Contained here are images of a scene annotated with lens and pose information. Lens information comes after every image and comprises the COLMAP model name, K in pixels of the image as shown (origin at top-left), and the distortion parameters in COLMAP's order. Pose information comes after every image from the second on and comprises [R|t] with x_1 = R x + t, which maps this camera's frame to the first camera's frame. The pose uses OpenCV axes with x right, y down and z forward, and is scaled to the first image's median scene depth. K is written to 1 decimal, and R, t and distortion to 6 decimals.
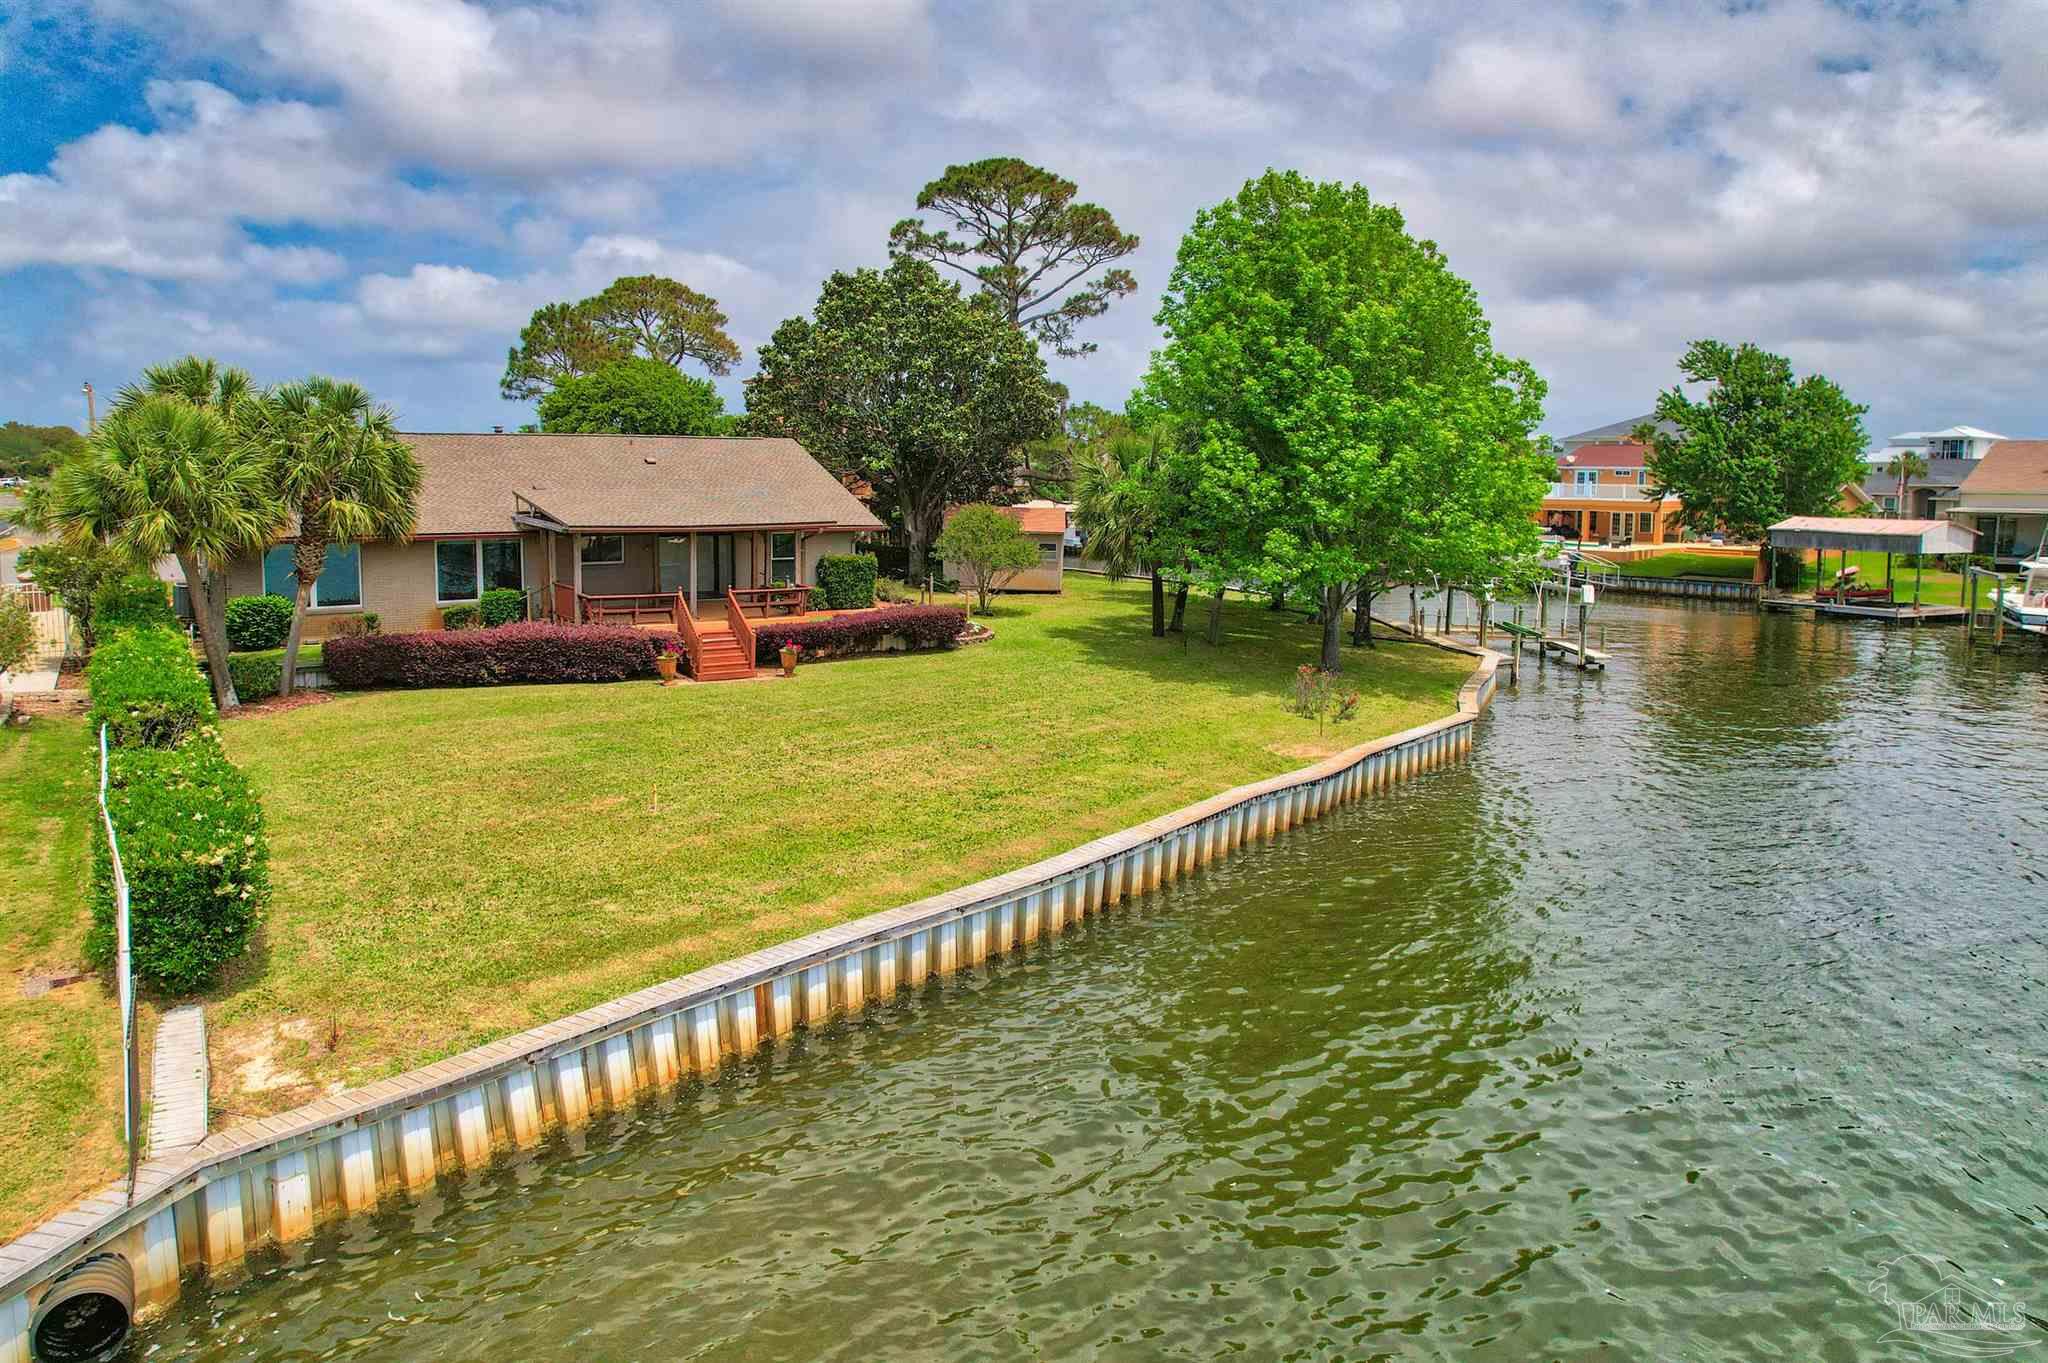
lens RADIAL K [[1370.5, 0, 1041.7], [0, 1370.5, 618.9], [0, 0, 1]] dist [-0.107838, 0.120993]
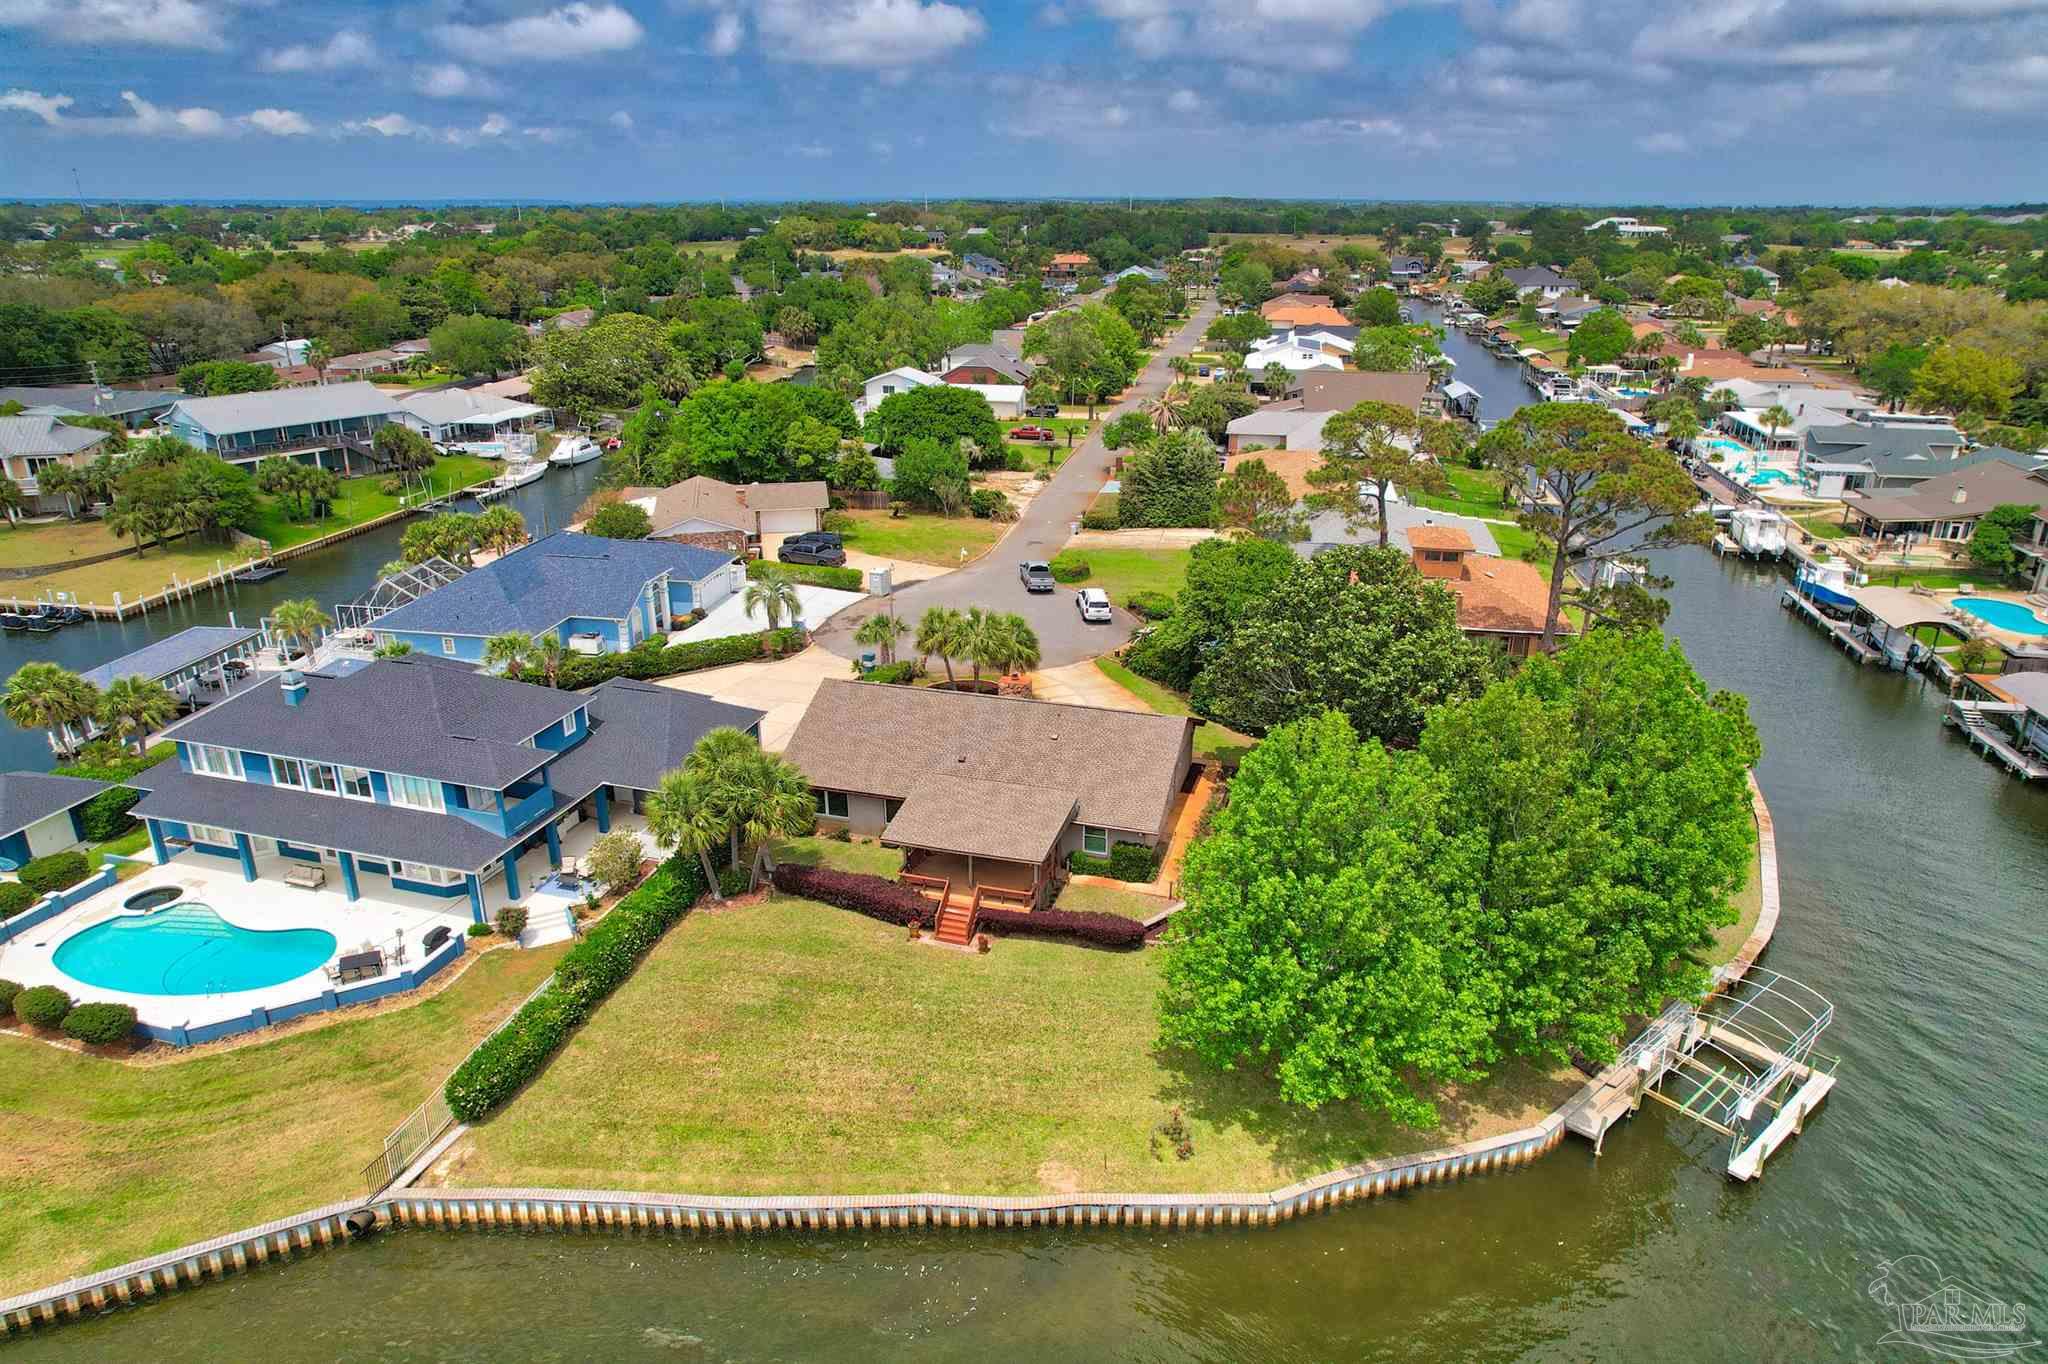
lens RADIAL K [[1319.2, 0, 1031.8], [0, 1319.2, 692.9], [0, 0, 1]] dist [-0.081634, 0.072204]
pose [[0.619745, 0.285944, -0.730857, 0.616170], [-0.086379, 0.950457, 0.298615, -0.490171], [0.780035, -0.121934, 0.613740, 0.068565]]
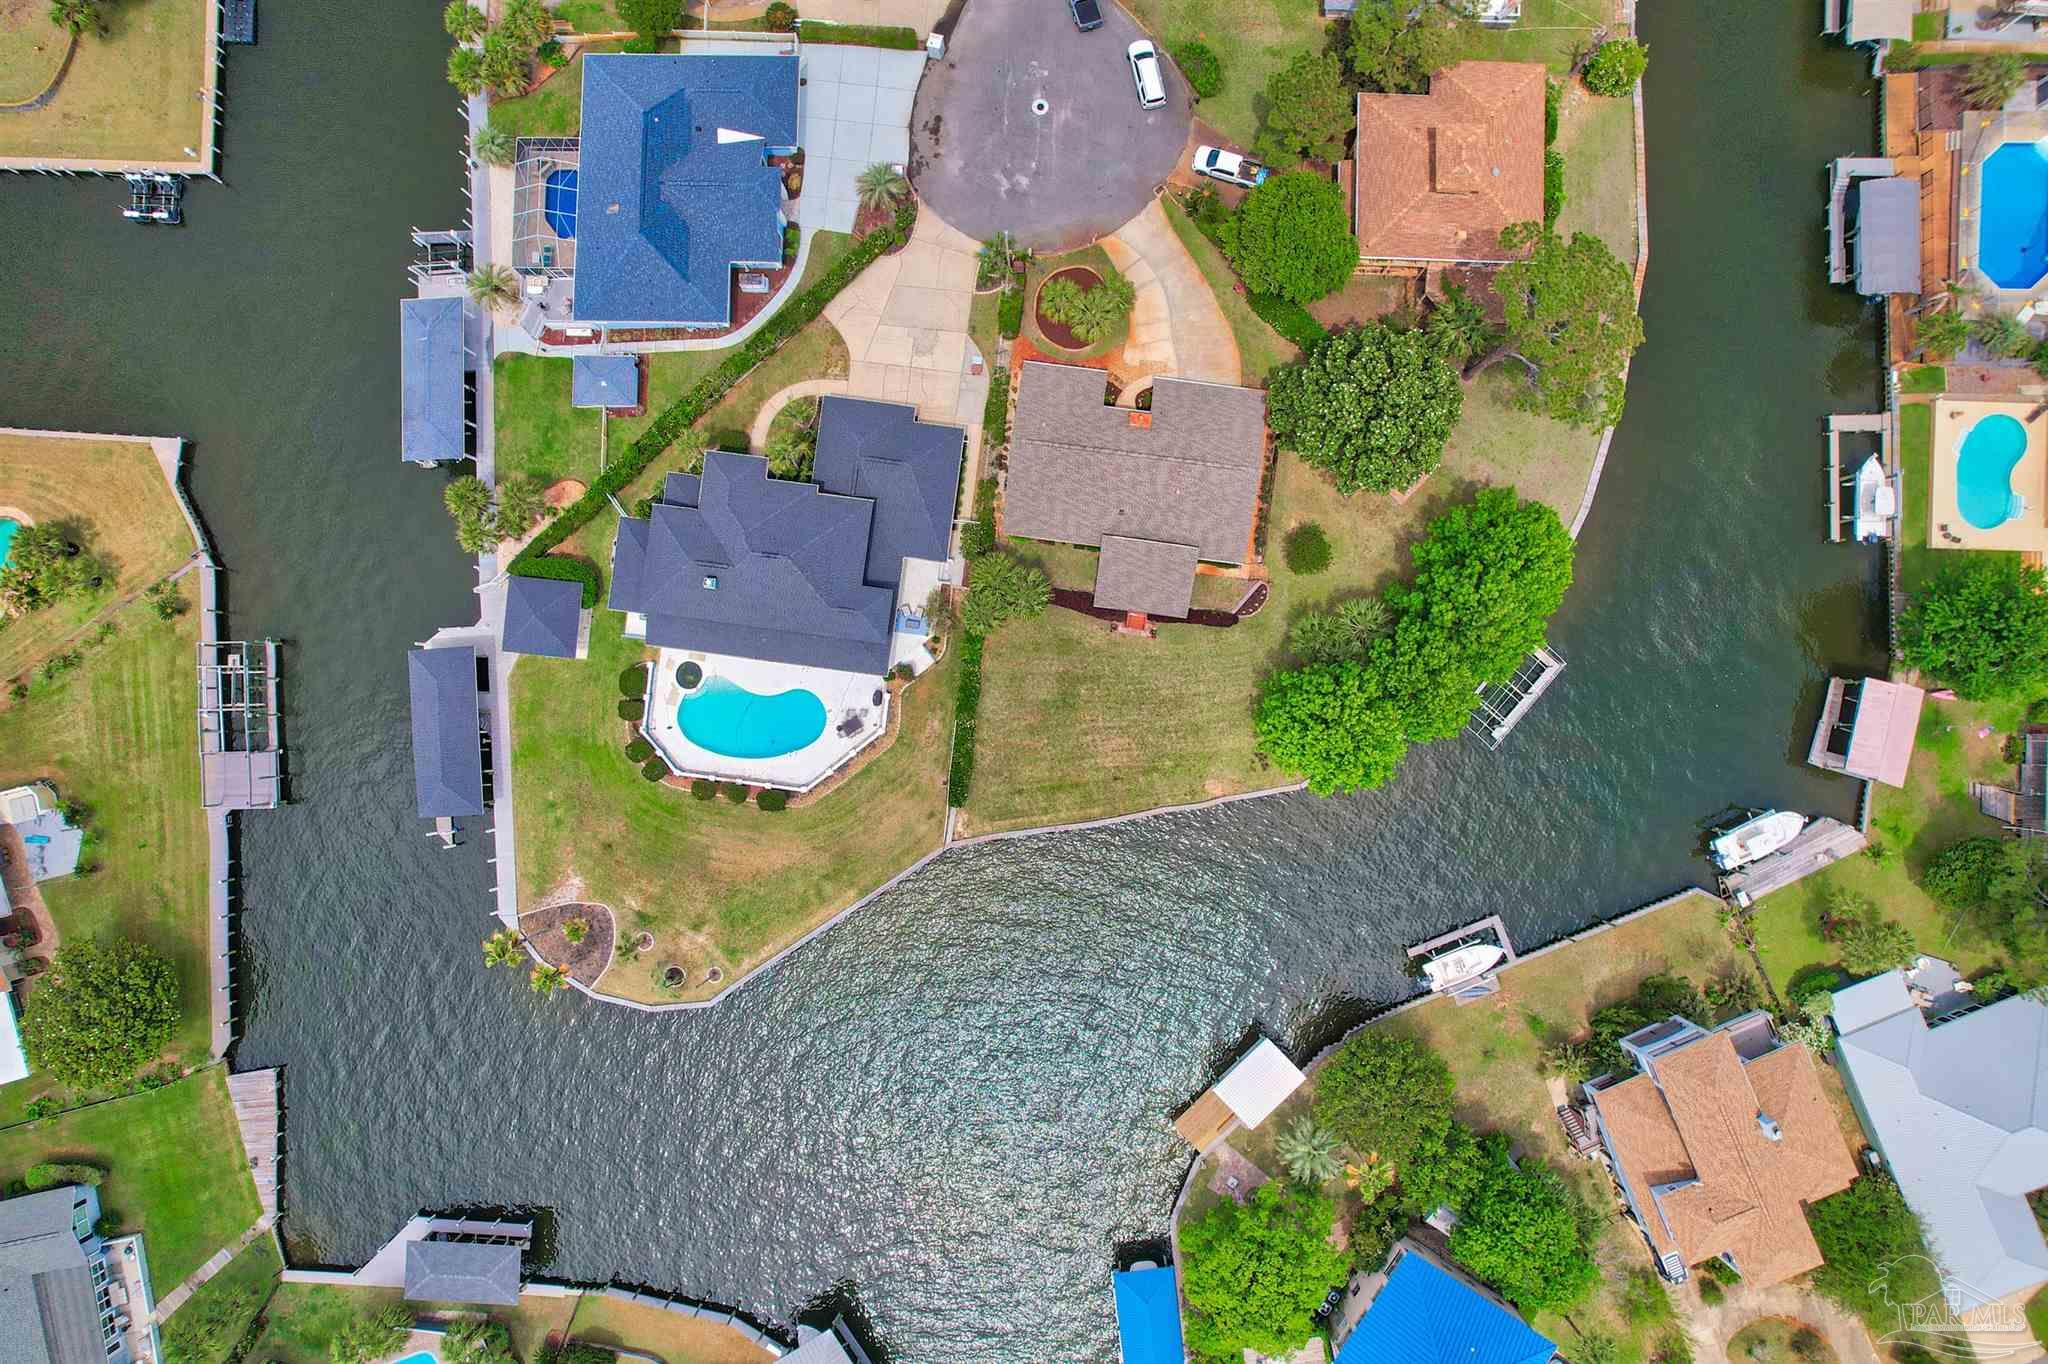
lens RADIAL K [[1319.2, 0, 1031.8], [0, 1319.2, 692.9], [0, 0, 1]] dist [-0.081634, 0.072204]
pose [[0.738400, 0.674344, 0.005097, -0.212651], [-0.057752, 0.055704, 0.996776, -1.970620], [0.671885, -0.736314, 0.080077, 0.312332]]
